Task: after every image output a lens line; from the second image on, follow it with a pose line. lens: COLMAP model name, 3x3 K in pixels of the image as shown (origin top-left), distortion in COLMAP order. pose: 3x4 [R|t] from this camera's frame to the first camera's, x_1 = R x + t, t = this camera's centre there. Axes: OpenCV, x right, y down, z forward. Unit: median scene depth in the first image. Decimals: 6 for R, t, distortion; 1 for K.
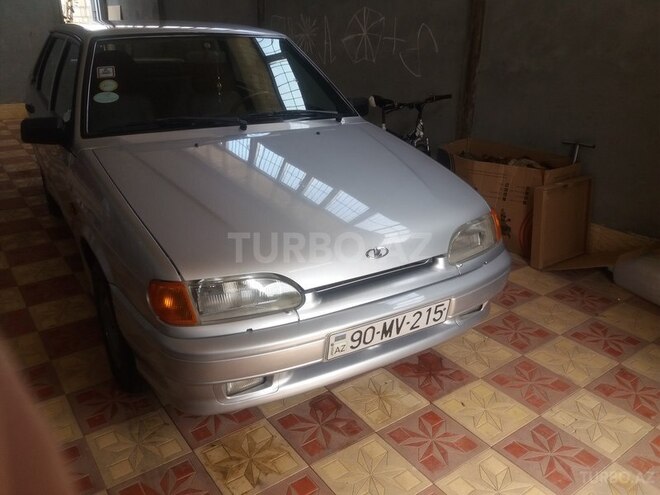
lens RADIAL K [[535.4, 0, 325.9], [0, 535.4, 247.3], [0, 0, 1]] dist [0.102347, -0.201520]
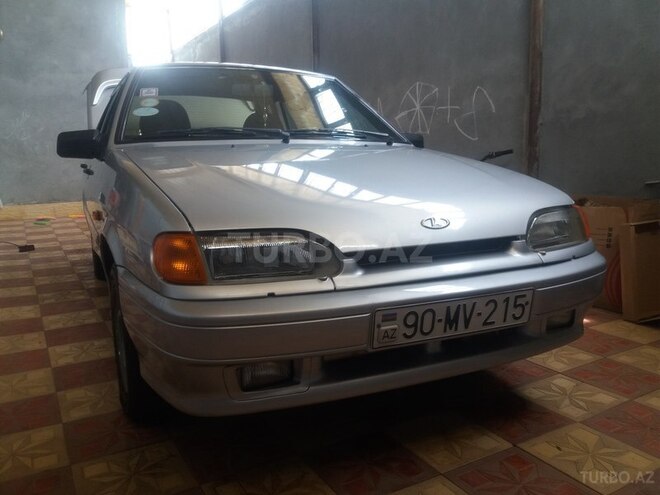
lens RADIAL K [[535.4, 0, 325.9], [0, 535.4, 247.3], [0, 0, 1]] dist [0.102347, -0.201520]
pose [[0.994350, -0.008433, -0.105818, 0.014558], [-0.015285, 0.975076, -0.221345, 0.190571], [0.105047, 0.221712, 0.969437, 0.176516]]
